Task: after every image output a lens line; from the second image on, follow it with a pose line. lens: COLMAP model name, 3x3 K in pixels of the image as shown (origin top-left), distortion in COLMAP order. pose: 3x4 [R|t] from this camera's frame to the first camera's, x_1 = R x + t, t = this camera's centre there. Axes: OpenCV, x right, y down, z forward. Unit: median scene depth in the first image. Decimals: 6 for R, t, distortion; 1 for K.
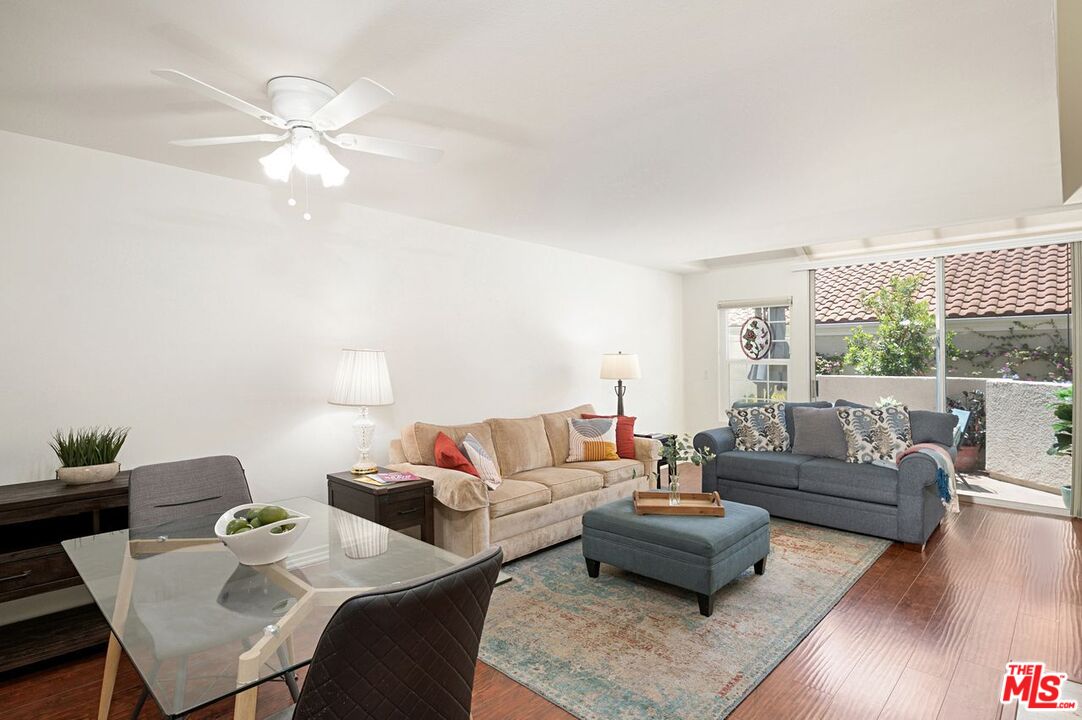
lens RADIAL K [[550.7, 0, 548.7], [0, 550.7, 341.2], [0, 0, 1]] dist [0.002153, -0.003147]
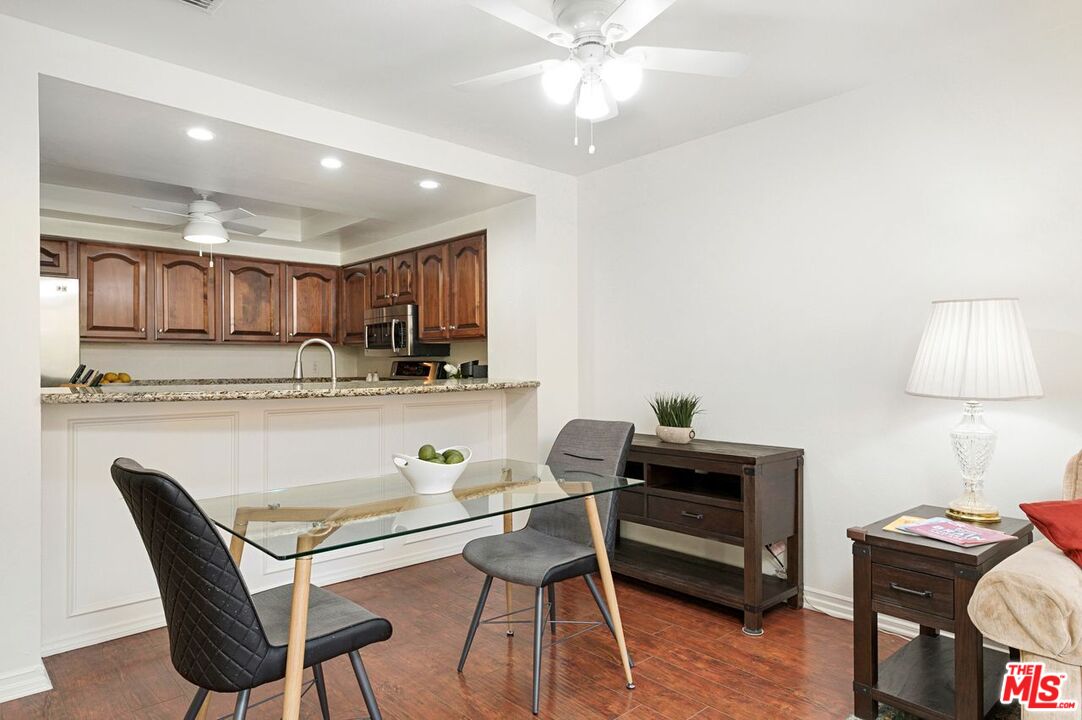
lens RADIAL K [[646.7, 0, 541.0], [0, 646.7, 360.3], [0, 0, 1]] dist [0.026271, -0.006174]
pose [[-0.034424, -0.010166, -0.999356, 0.163860], [0.038401, 0.999196, -0.011488, 0.034664], [0.998669, -0.038772, -0.034006, 0.273463]]
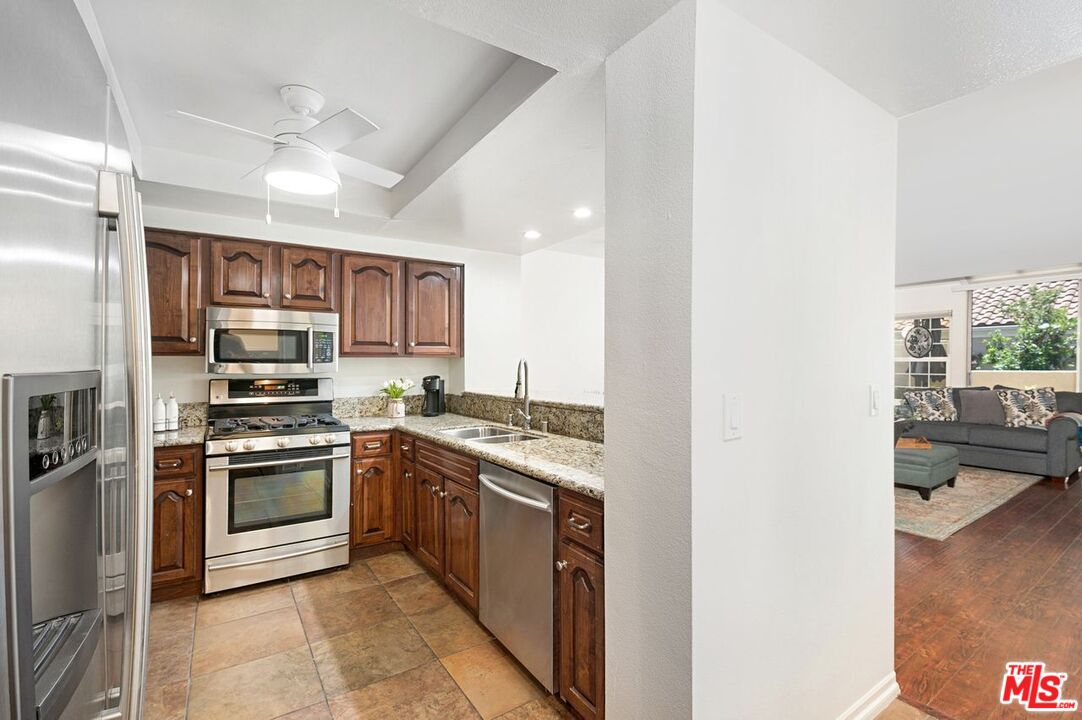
lens RADIAL K [[492.3, 0, 561.1], [0, 492.3, 361.3], [0, 0, 1]] dist [-0.008615, -0.002543]
pose [[0.980745, -0.010886, -0.194987, -0.236938], [0.016013, 0.999566, 0.024737, -0.001625], [0.194633, -0.027383, 0.980494, -0.322882]]
